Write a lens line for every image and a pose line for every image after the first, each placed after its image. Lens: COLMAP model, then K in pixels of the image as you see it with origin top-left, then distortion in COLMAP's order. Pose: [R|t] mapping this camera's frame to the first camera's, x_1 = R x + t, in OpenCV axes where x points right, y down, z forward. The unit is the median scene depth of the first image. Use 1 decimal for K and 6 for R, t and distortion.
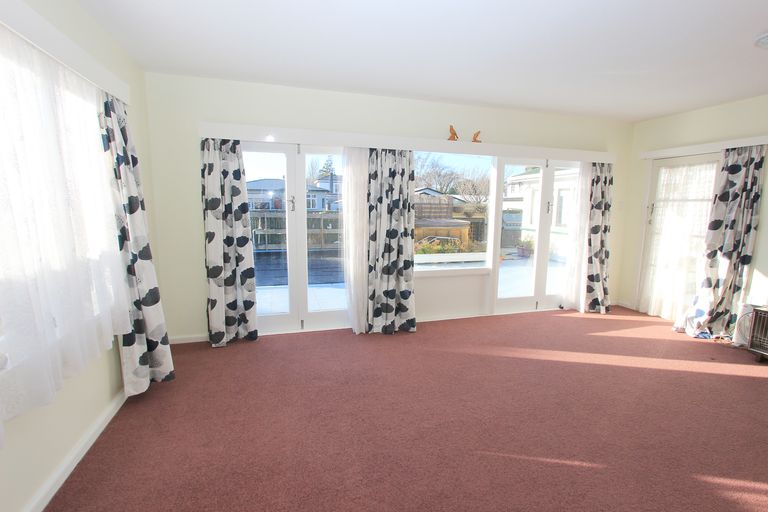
lens RADIAL K [[355.2, 0, 381.8], [0, 355.2, 258.7], [0, 0, 1]] dist [-0.014440, 0.000490]
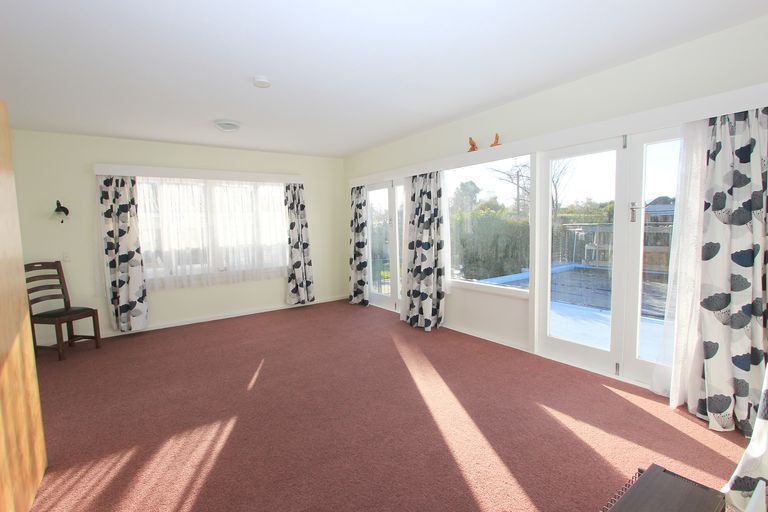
lens RADIAL K [[355.2, 0, 382.6], [0, 355.2, 255.5], [0, 0, 1]] dist [-0.014440, 0.000490]
pose [[0.318428, 0.059391, -0.946085, 1.083534], [-0.110376, 0.993570, 0.025222, -0.044716], [0.941499, 0.096394, 0.322936, 0.481763]]
